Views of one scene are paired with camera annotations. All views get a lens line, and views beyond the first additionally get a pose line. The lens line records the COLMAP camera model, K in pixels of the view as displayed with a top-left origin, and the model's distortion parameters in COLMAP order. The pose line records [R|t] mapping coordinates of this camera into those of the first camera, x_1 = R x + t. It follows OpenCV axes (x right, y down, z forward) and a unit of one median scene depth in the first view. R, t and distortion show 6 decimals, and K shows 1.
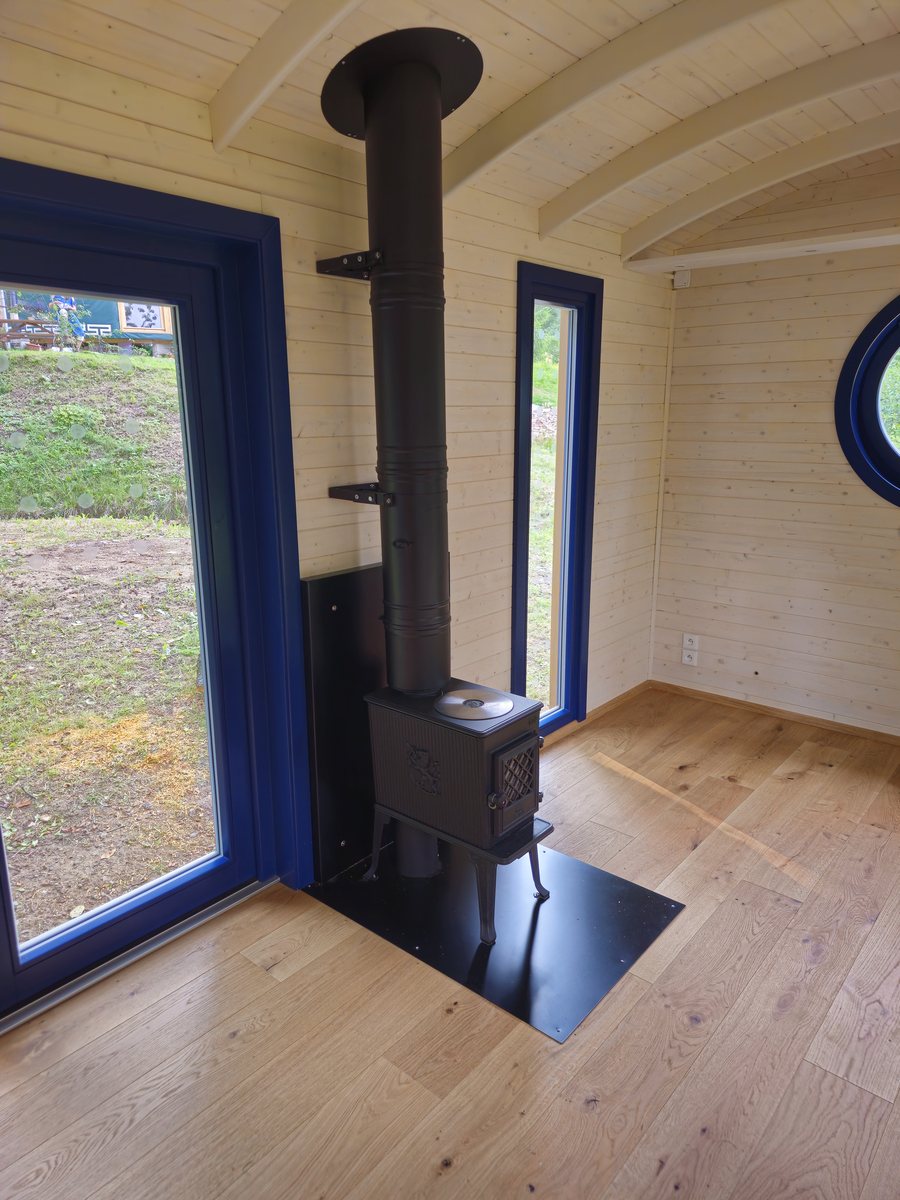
lens RADIAL K [[806.4, 0, 450.0], [0, 806.4, 600.0], [0, 0, 1]] dist [0.039191, -0.000407]
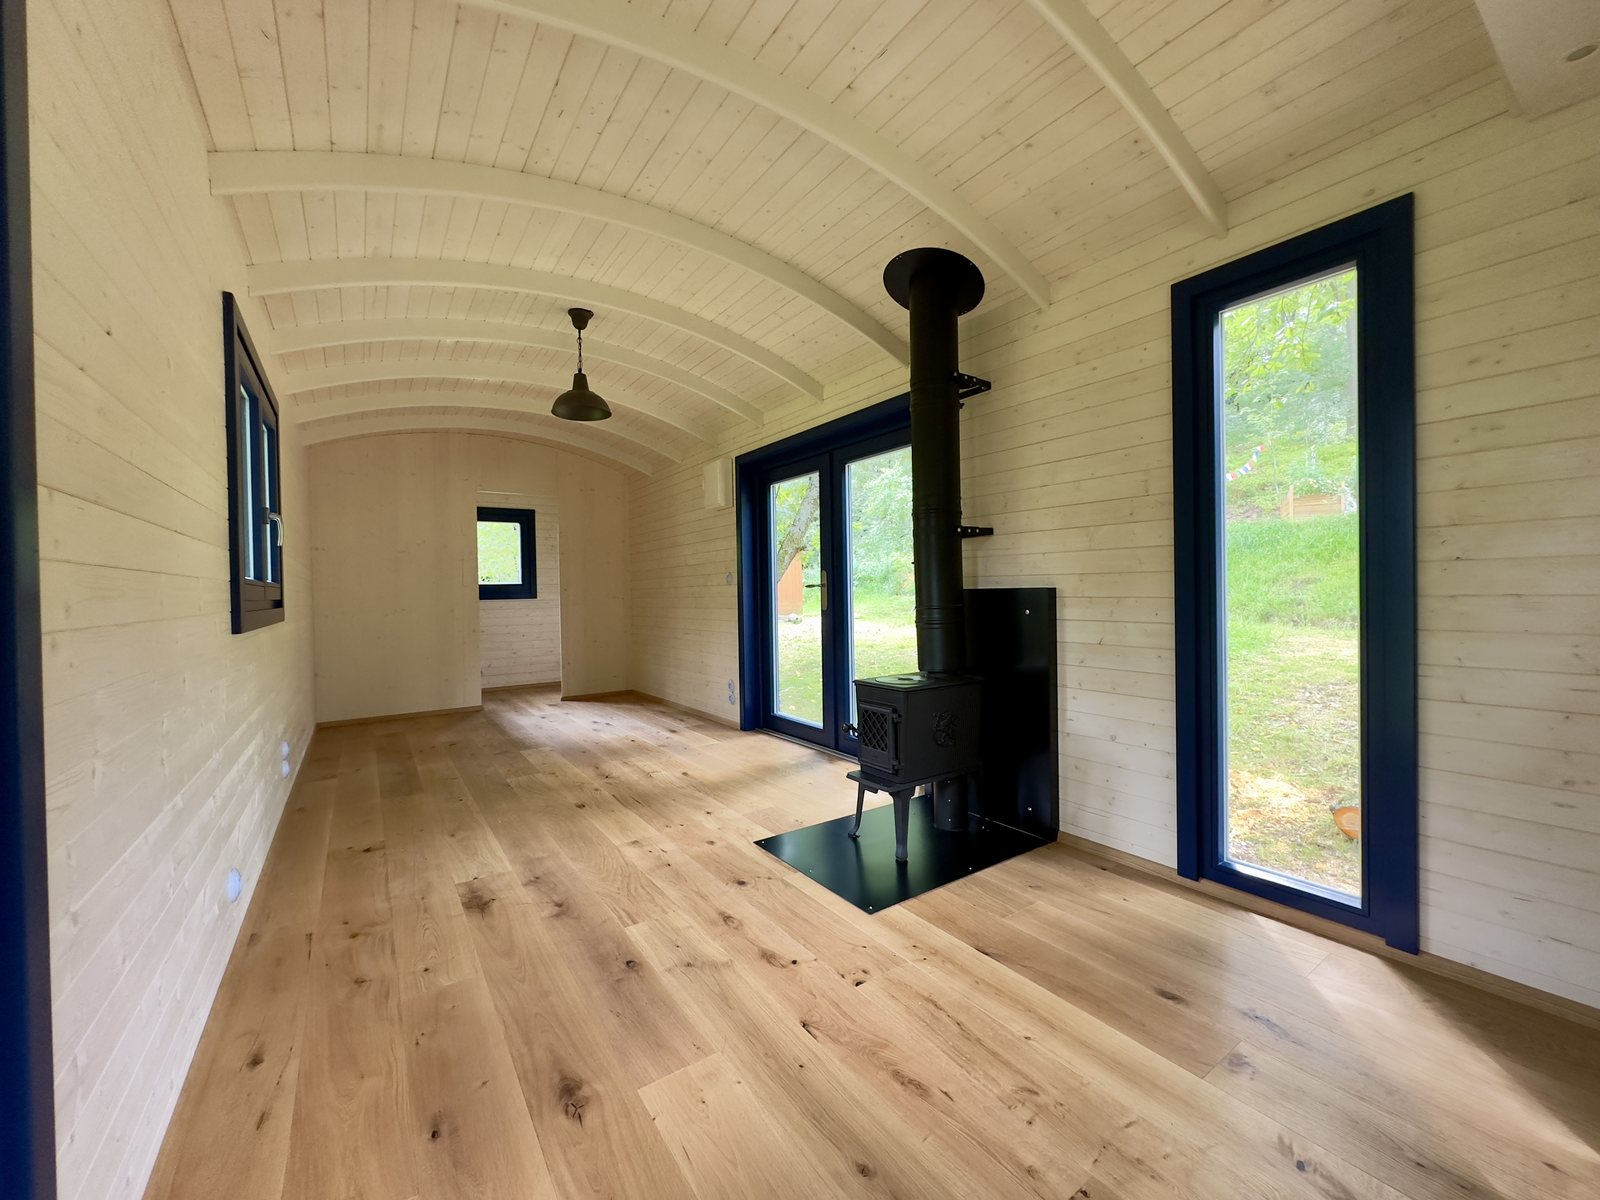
lens RADIAL K [[626.0, 0, 800.0], [0, 626.0, 600.0], [0, 0, 1]] dist [0.000005, 0.000004]
pose [[-0.266198, 0.022709, -0.963651, 0.736154], [-0.213542, 0.973492, 0.081929, -0.034811], [0.939967, 0.227590, -0.254292, 0.717428]]
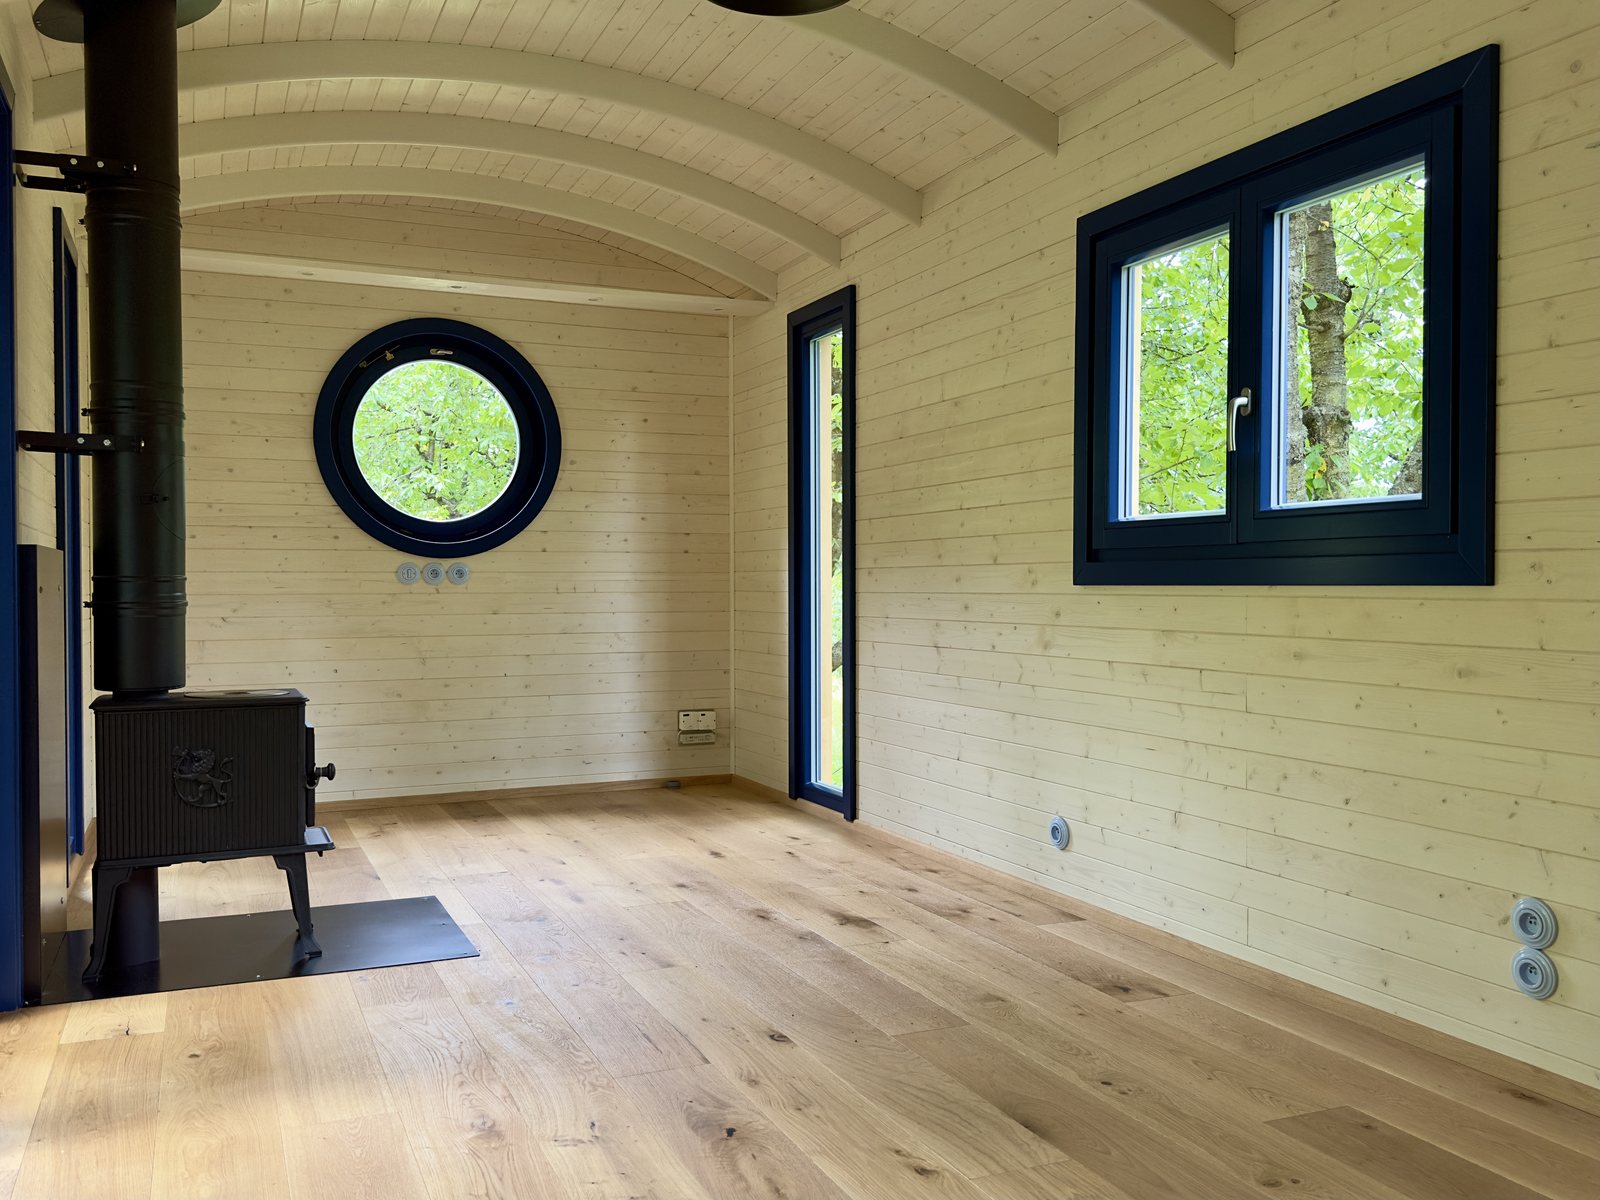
lens RADIAL K [[1344.4, 0, 782.3], [0, 1344.4, 607.5], [0, 0, 1]] dist [0.219135, -0.425729]
pose [[0.462280, -0.012040, 0.886652, -0.649117], [0.211009, 0.972679, -0.096807, 0.200661], [-0.861262, 0.231844, 0.452191, -0.104610]]
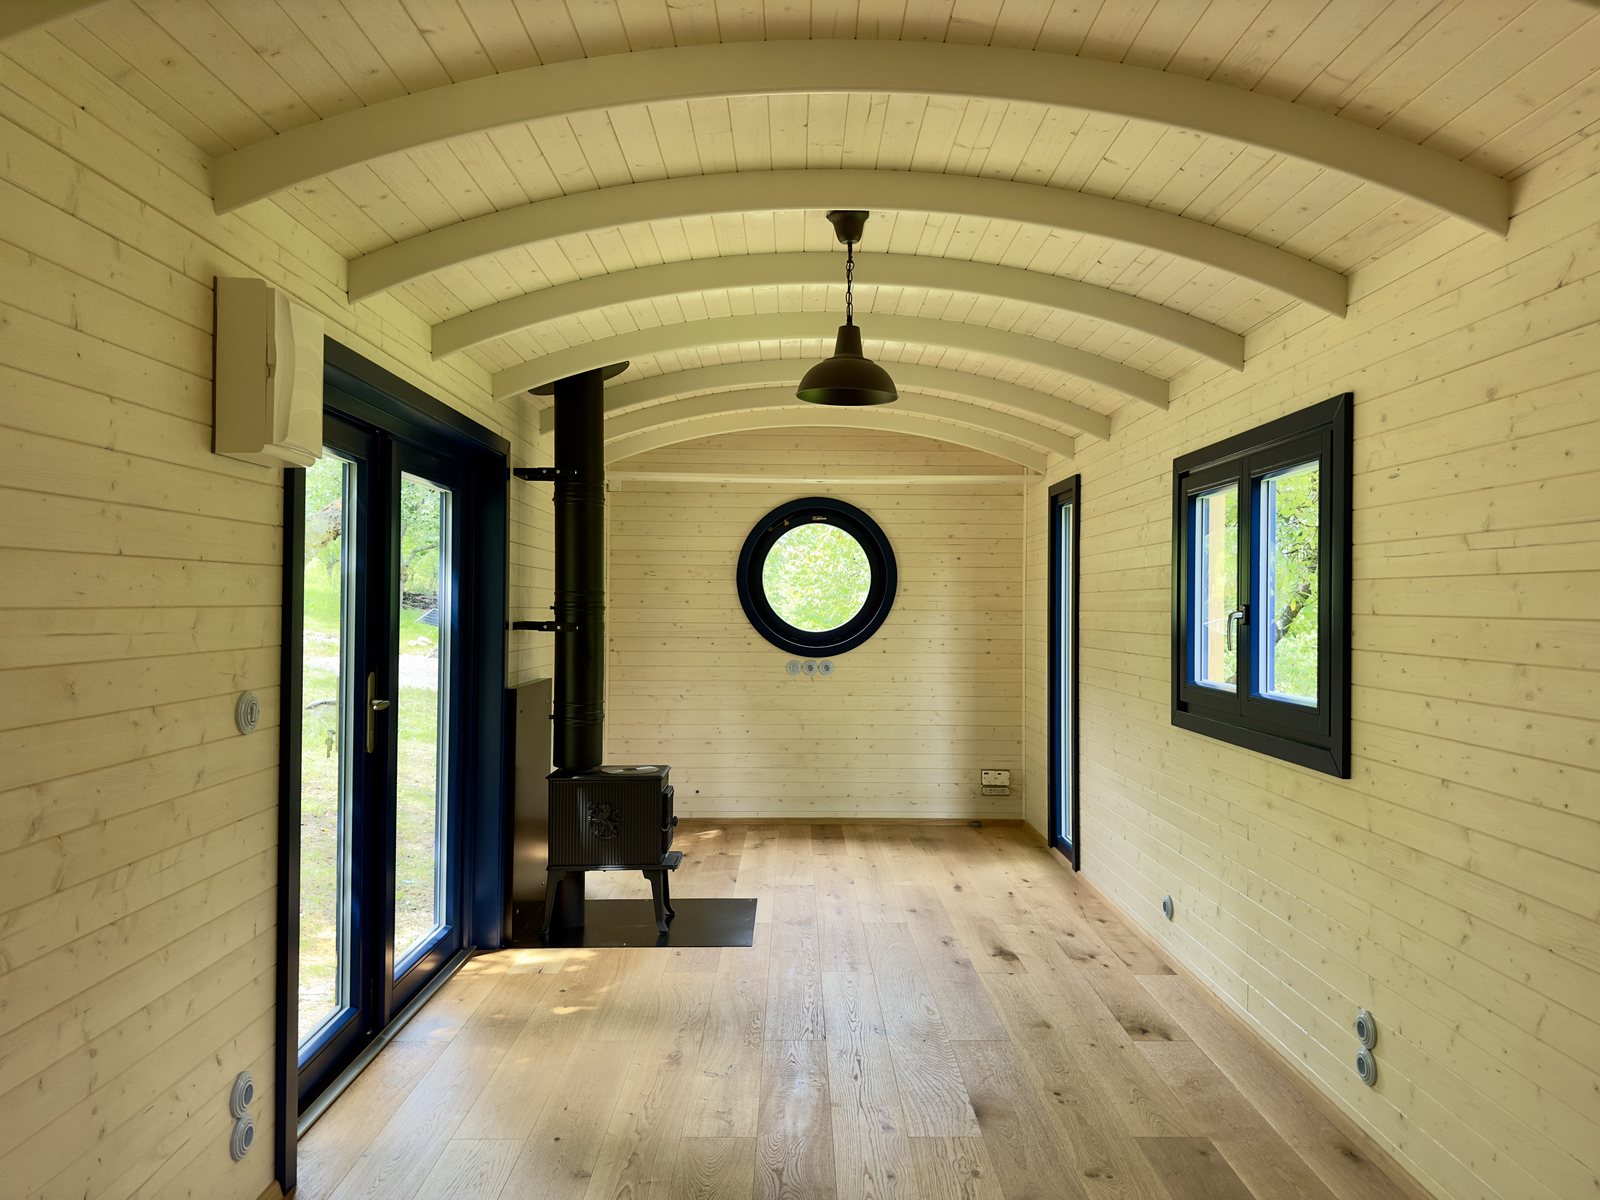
lens RADIAL K [[1102.3, 0, 818.6], [0, 1102.3, 603.5], [0, 0, 1]] dist [0.163992, -0.275030]
pose [[0.756463, 0.011540, 0.653935, -0.665226], [0.145292, 0.971896, -0.185223, 0.170134], [-0.637694, 0.235126, 0.733527, -0.479288]]
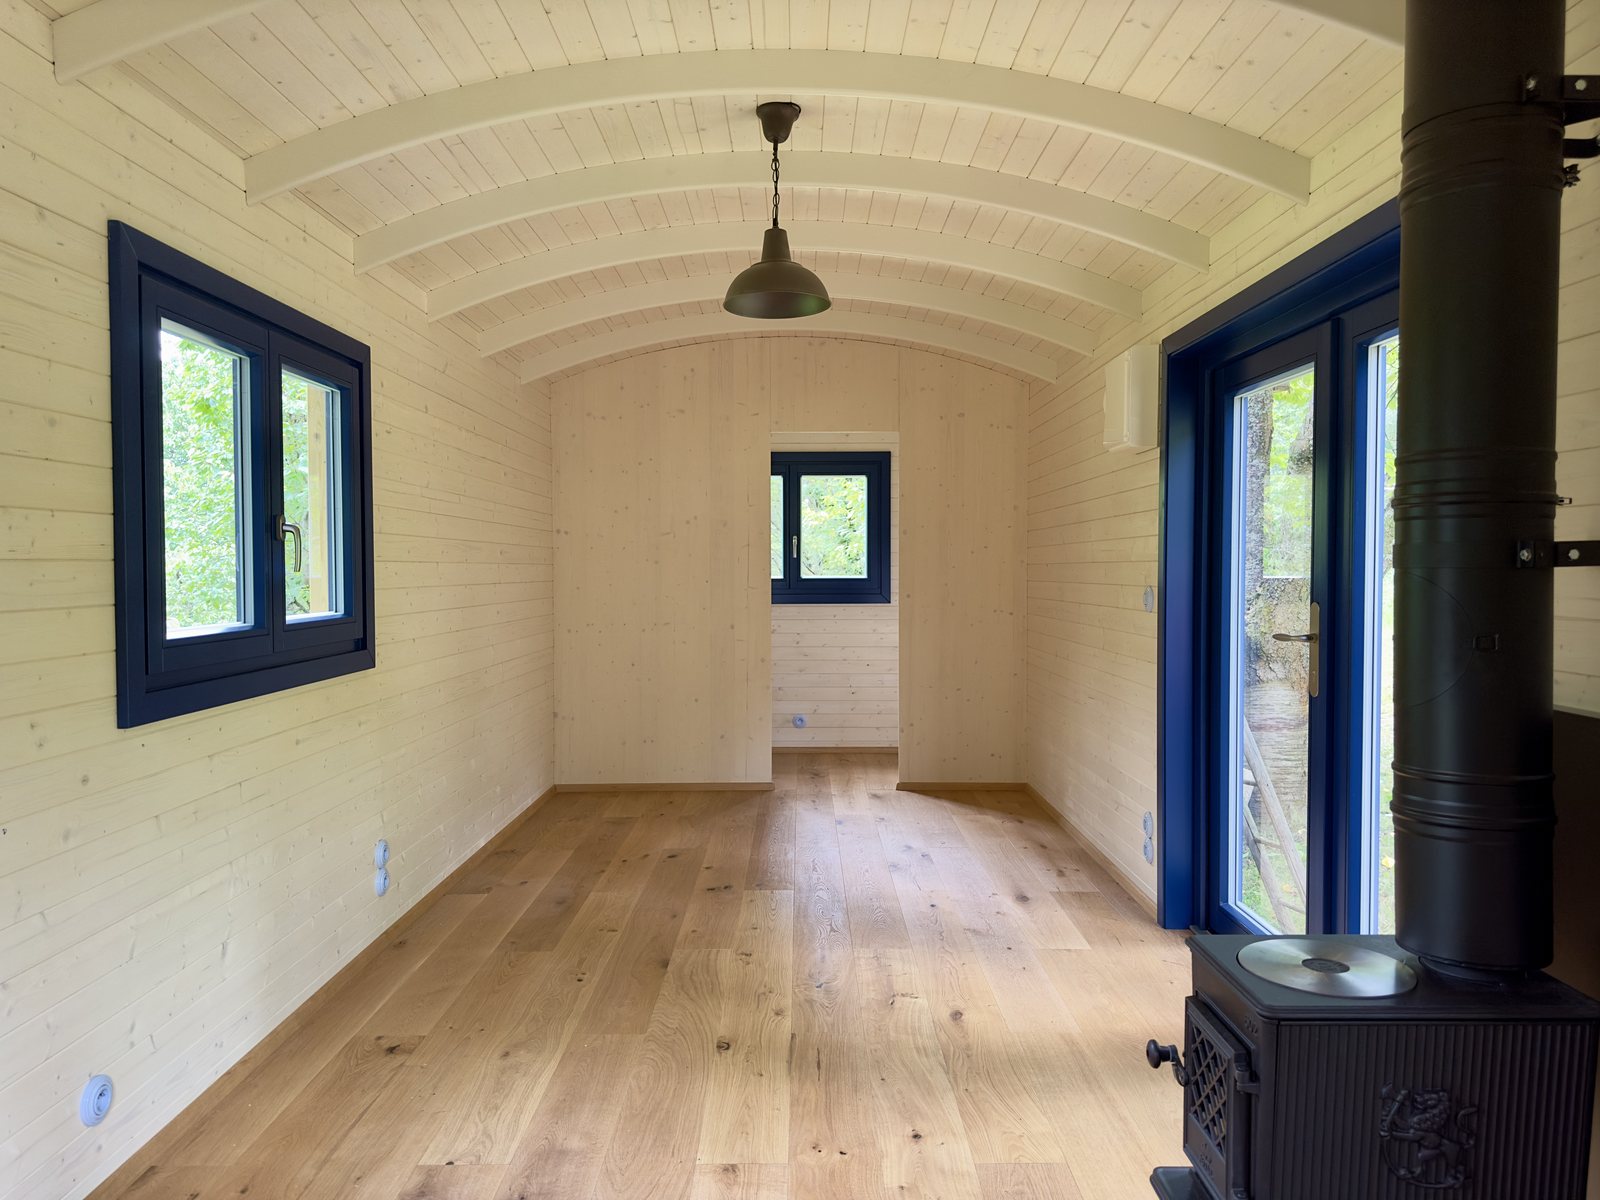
lens RADIAL K [[1102.3, 0, 818.6], [0, 1102.3, 603.5], [0, 0, 1]] dist [0.163992, -0.275030]
pose [[-0.760805, 0.027467, -0.648399, 0.481236], [-0.153134, 0.963294, 0.220488, -0.129474], [0.630654, 0.267040, -0.728673, 0.837837]]
